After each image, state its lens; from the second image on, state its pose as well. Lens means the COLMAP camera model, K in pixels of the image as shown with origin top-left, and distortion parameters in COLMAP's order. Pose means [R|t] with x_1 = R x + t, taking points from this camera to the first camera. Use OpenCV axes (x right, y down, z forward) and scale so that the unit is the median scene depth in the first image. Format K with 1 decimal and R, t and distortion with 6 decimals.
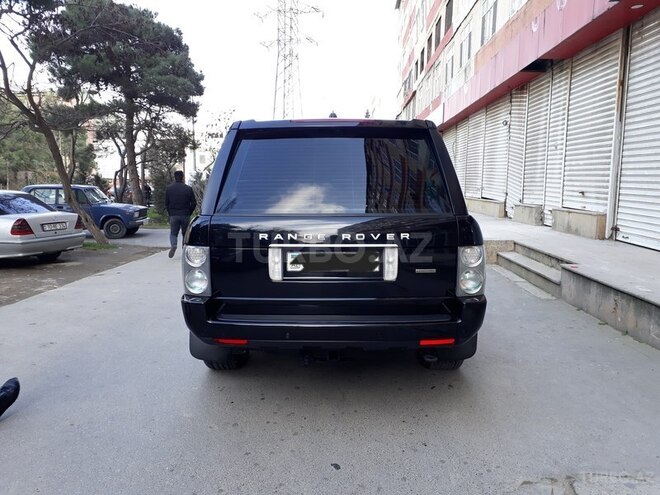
lens RADIAL K [[535.5, 0, 330.1], [0, 535.5, 246.4], [0, 0, 1]] dist [0.011193, -0.002296]
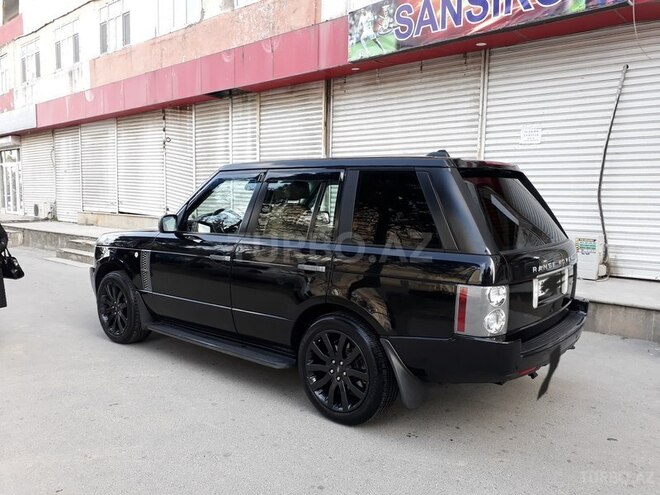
lens RADIAL K [[535.5, 0, 330.9], [0, 535.5, 249.8], [0, 0, 1]] dist [0.011193, -0.002296]
pose [[0.621637, -0.070814, 0.780098, -0.423766], [0.080241, 0.996423, 0.026509, -0.041406], [-0.779185, 0.046117, 0.625095, 0.212194]]
